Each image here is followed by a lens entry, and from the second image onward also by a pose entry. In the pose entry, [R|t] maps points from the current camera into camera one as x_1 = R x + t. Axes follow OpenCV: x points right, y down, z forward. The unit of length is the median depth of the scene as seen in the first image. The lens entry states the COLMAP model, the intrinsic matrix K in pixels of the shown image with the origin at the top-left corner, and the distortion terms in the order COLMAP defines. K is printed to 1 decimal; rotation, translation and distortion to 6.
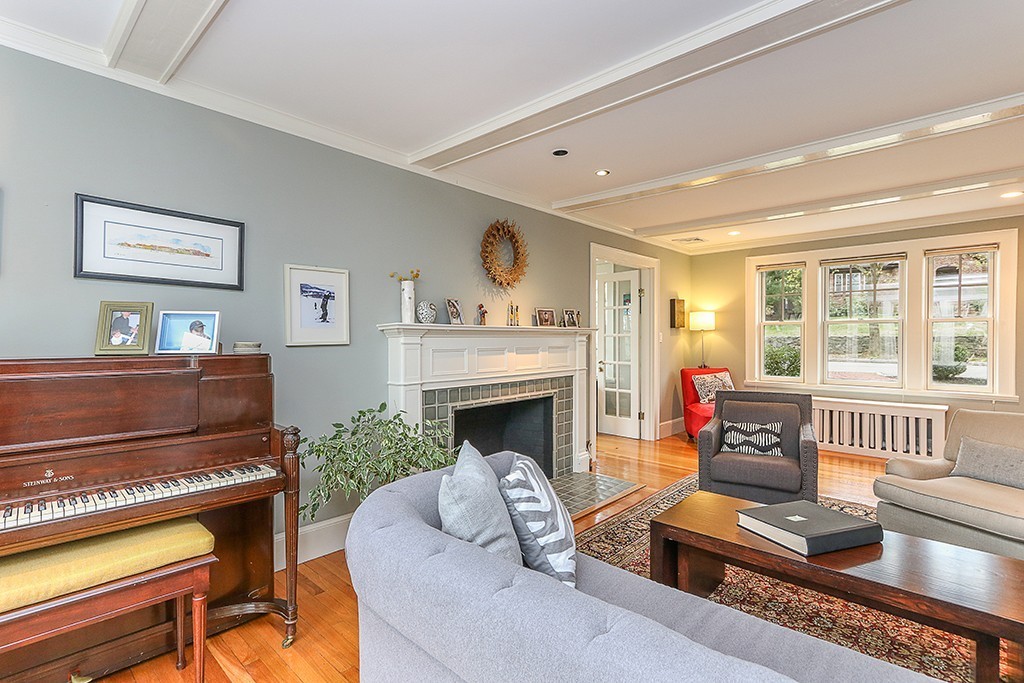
lens RADIAL K [[503.8, 0, 512.0], [0, 503.8, 341.5], [0, 0, 1]] dist [0.001144, 0.000129]
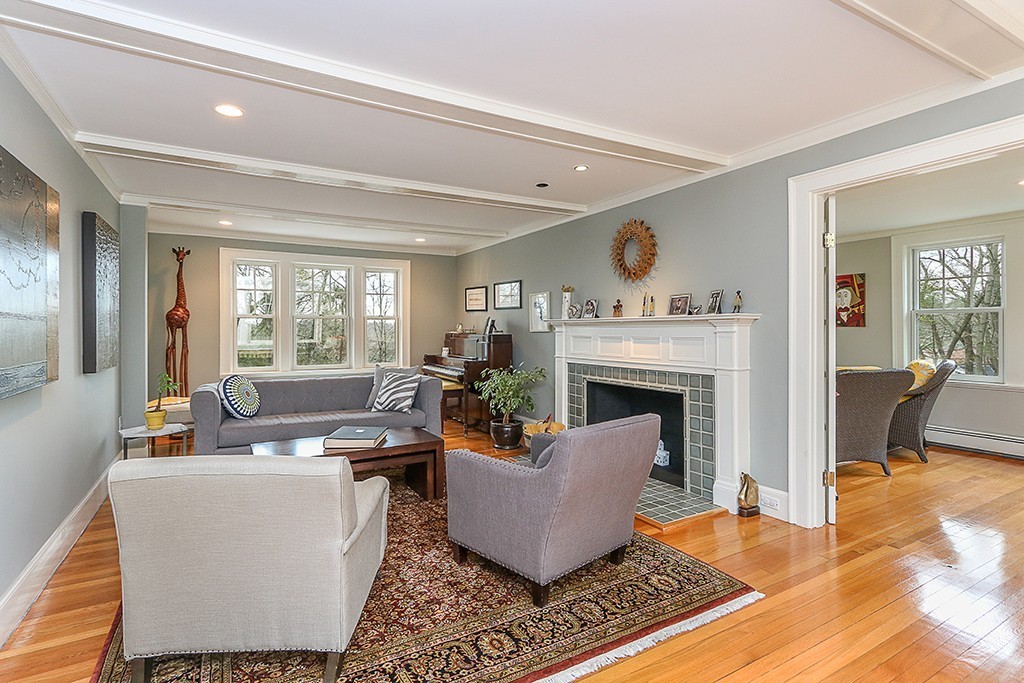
lens RADIAL K [[479.2, 0, 510.3], [0, 479.2, 326.4], [0, 0, 1]] dist [-0.000115, -0.000001]
pose [[-0.296567, 0.010185, -0.954958, 1.038855], [0.012105, 0.999903, 0.006905, -0.020583], [0.954935, -0.009512, -0.296662, 1.033978]]
